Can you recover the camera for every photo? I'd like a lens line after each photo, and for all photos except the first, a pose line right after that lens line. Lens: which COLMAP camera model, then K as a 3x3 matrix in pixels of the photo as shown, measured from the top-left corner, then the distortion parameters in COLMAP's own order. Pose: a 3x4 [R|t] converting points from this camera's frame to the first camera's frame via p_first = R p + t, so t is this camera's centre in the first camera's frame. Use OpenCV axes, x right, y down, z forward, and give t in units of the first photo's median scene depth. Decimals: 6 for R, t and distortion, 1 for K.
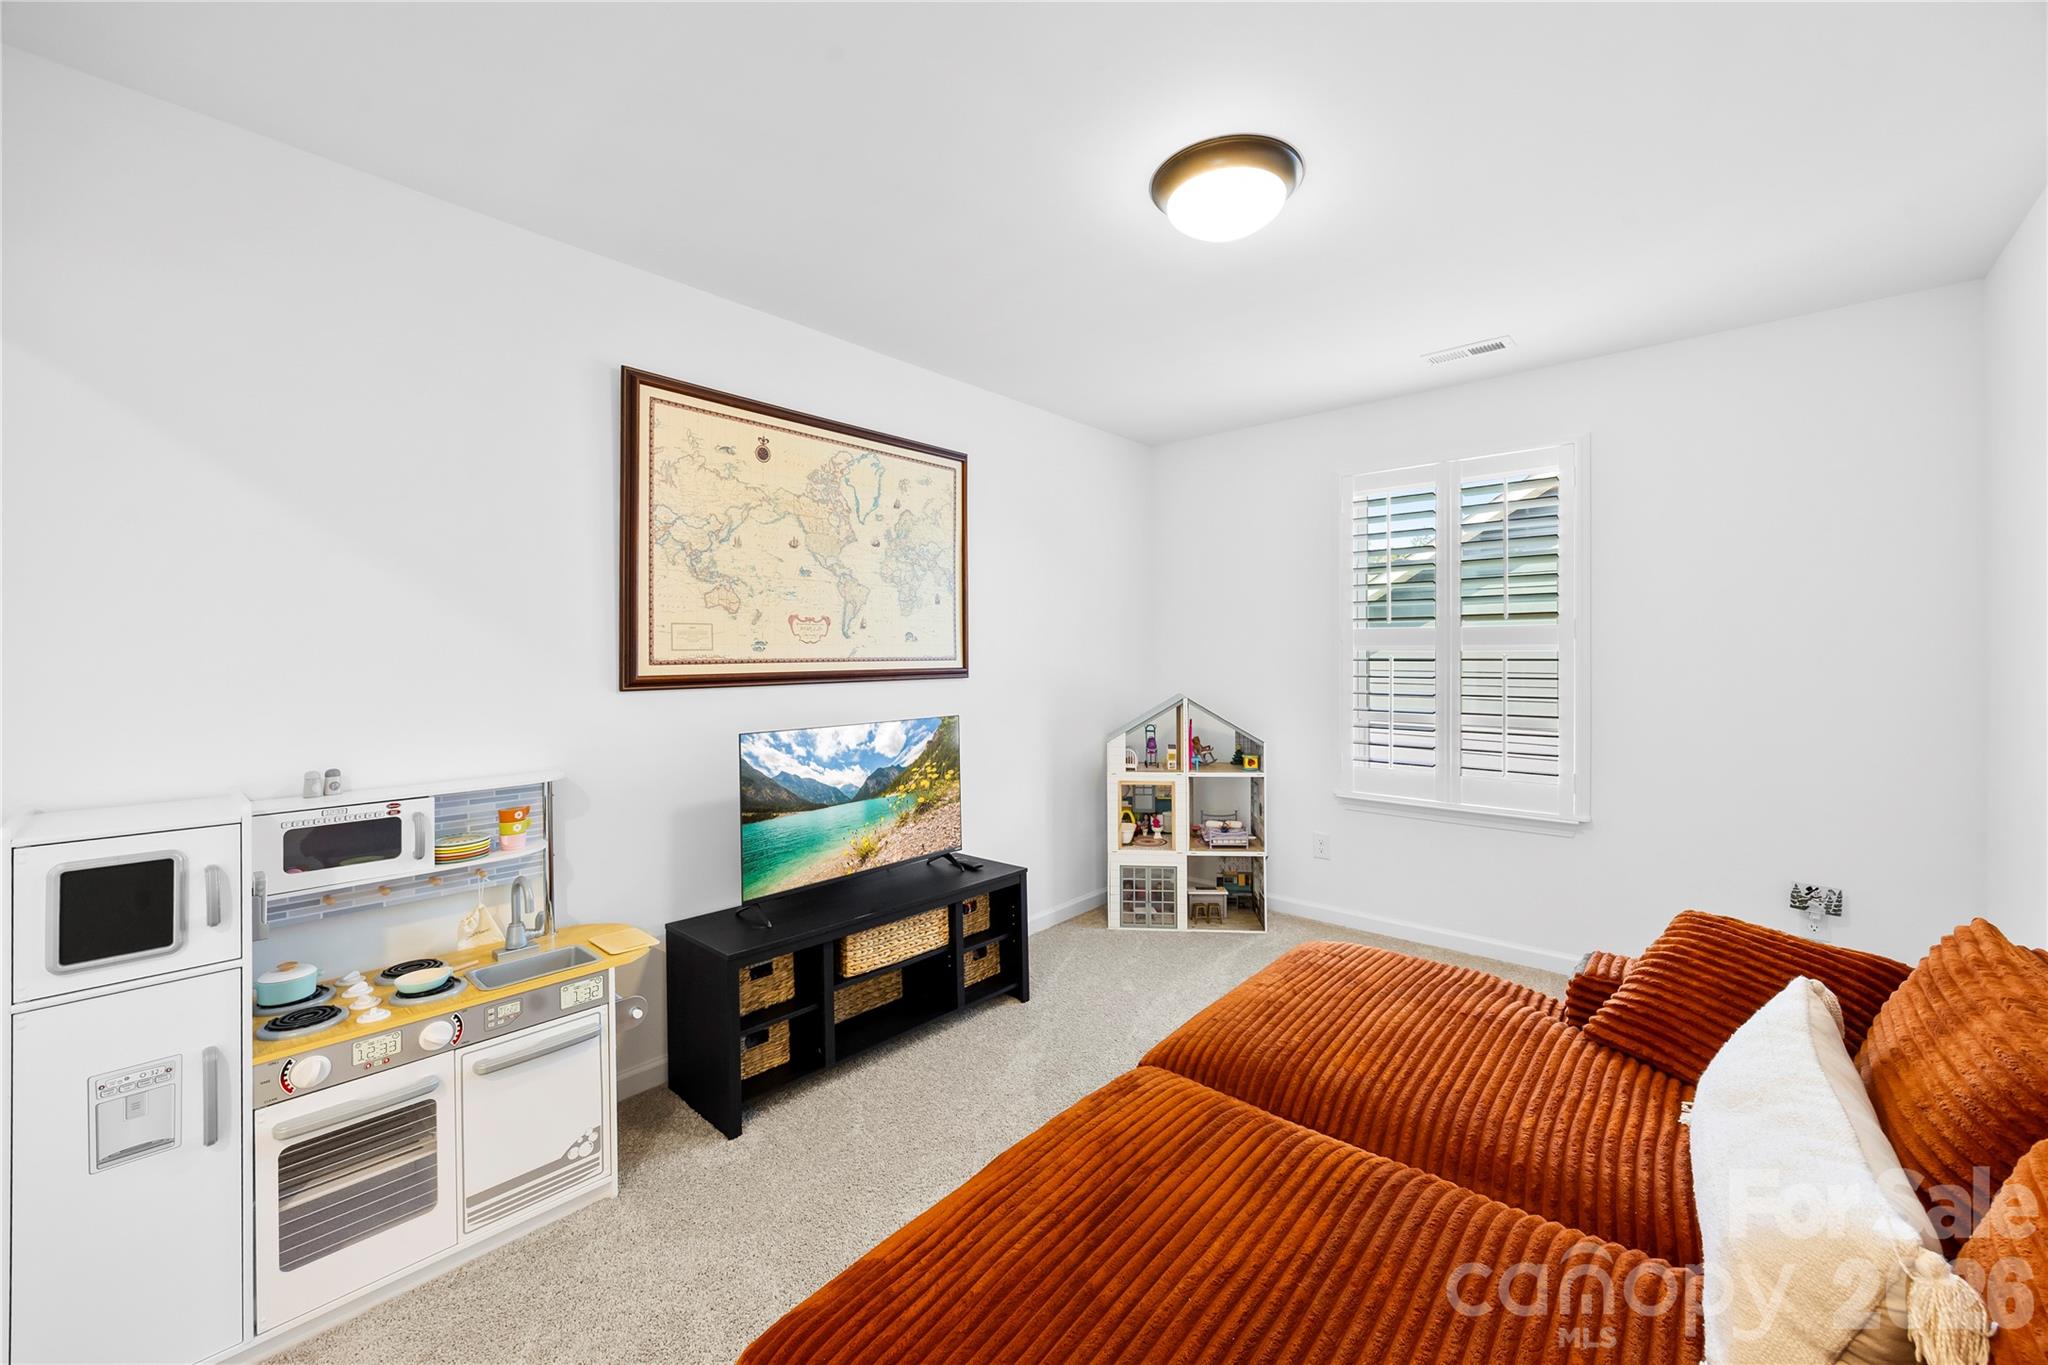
lens RADIAL K [[797.6, 0, 1043.8], [0, 797.6, 653.7], [0, 0, 1]] dist [0.007190, -0.001942]
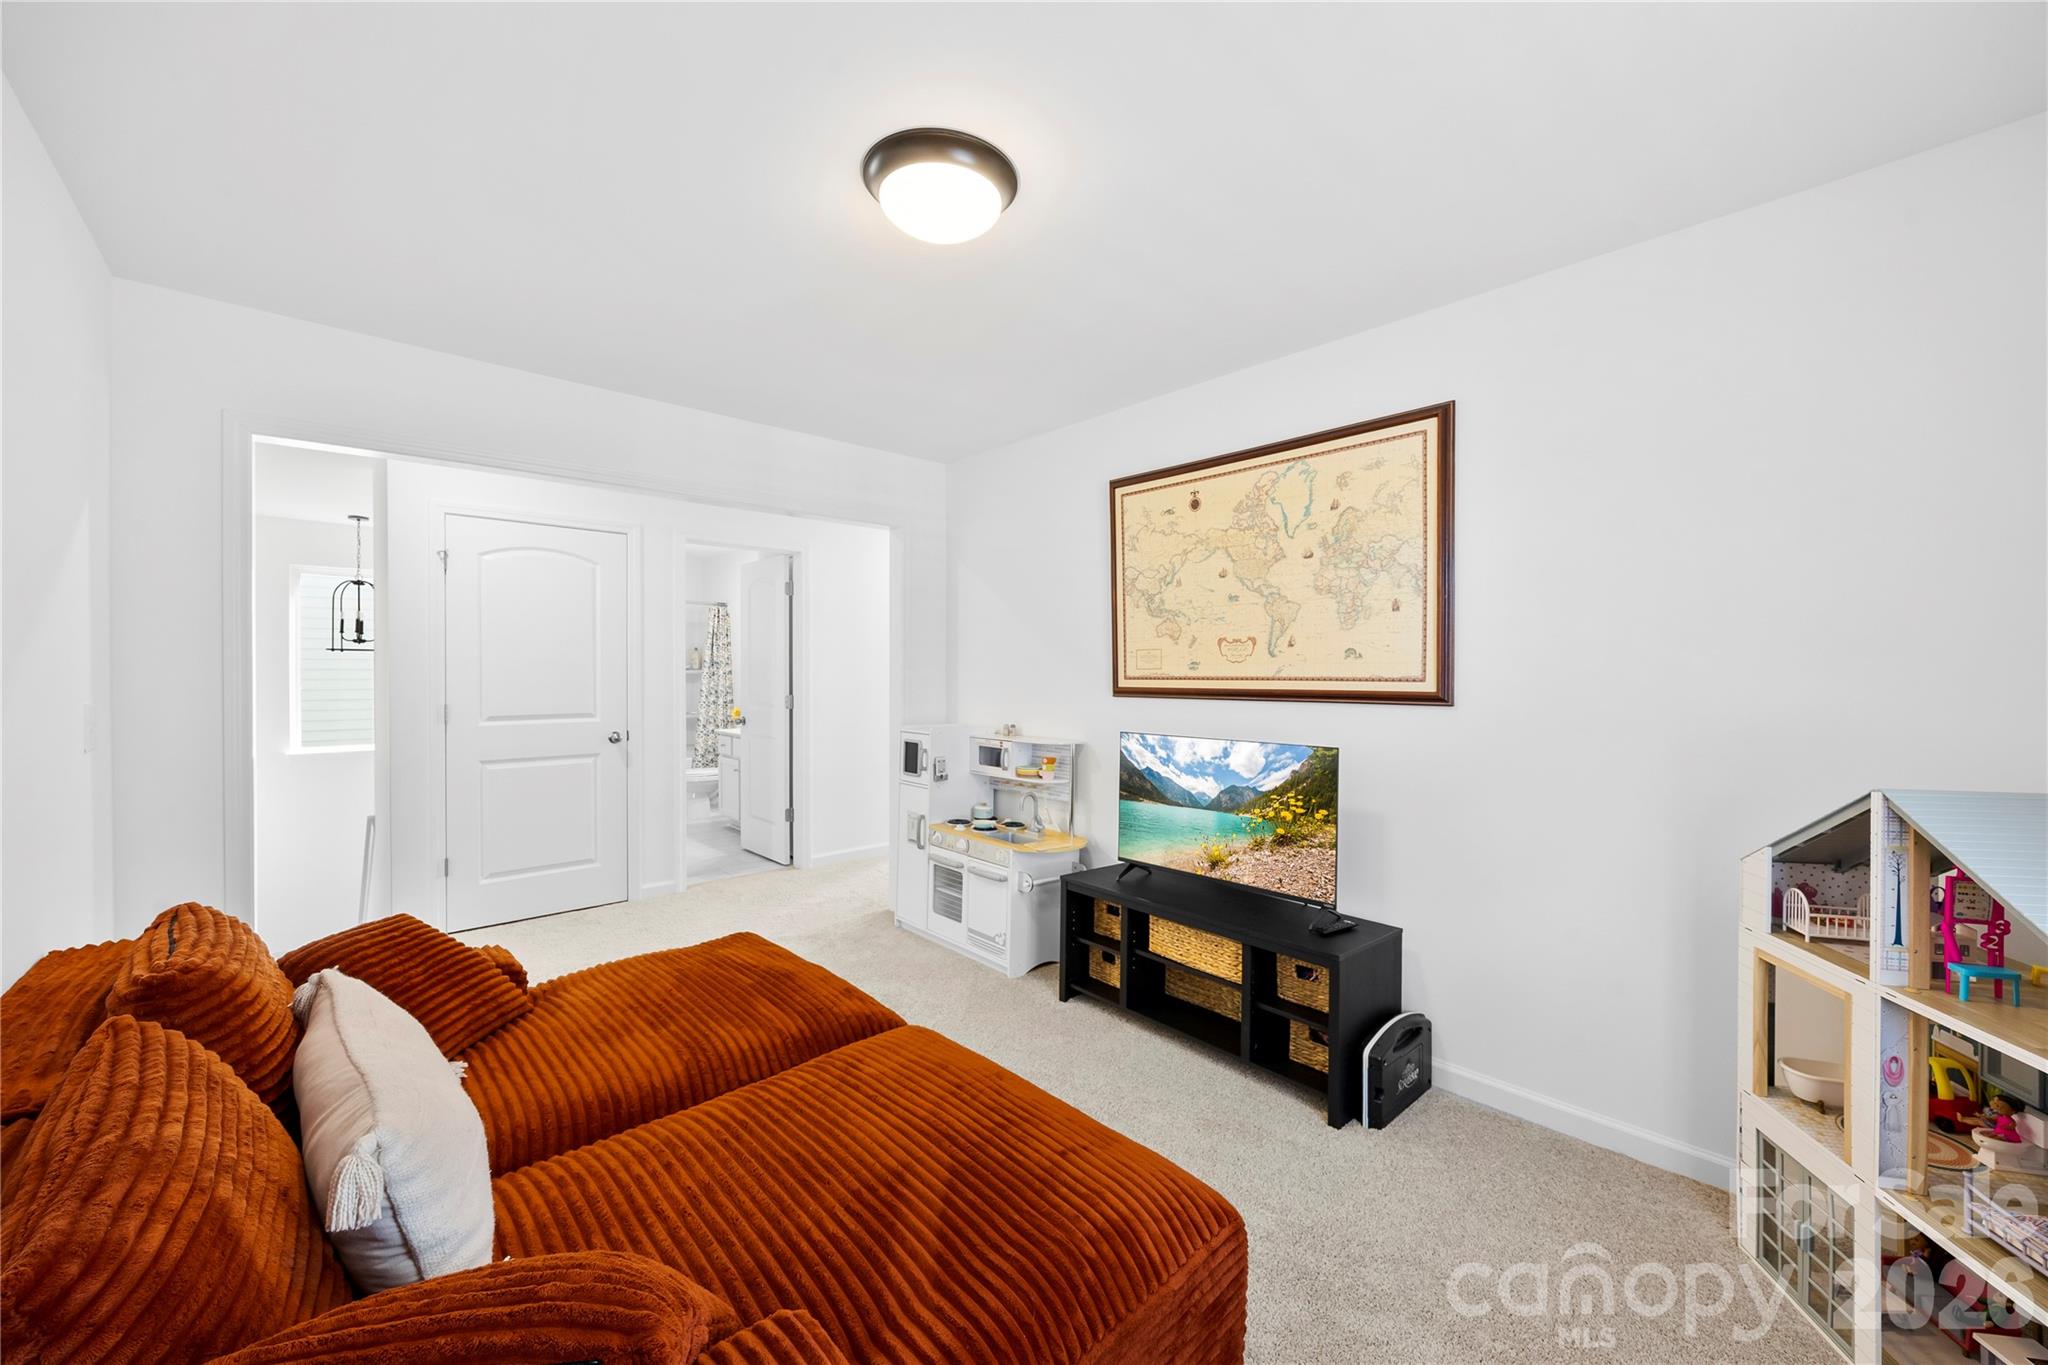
lens RADIAL K [[797.6, 0, 1039.8], [0, 797.6, 676.1], [0, 0, 1]] dist [0.007190, -0.001942]
pose [[-0.101434, 0.014384, -0.994738, 0.833271], [0.002559, 0.999896, 0.014198, -0.010991], [0.994839, -0.001106, -0.101461, 0.860427]]
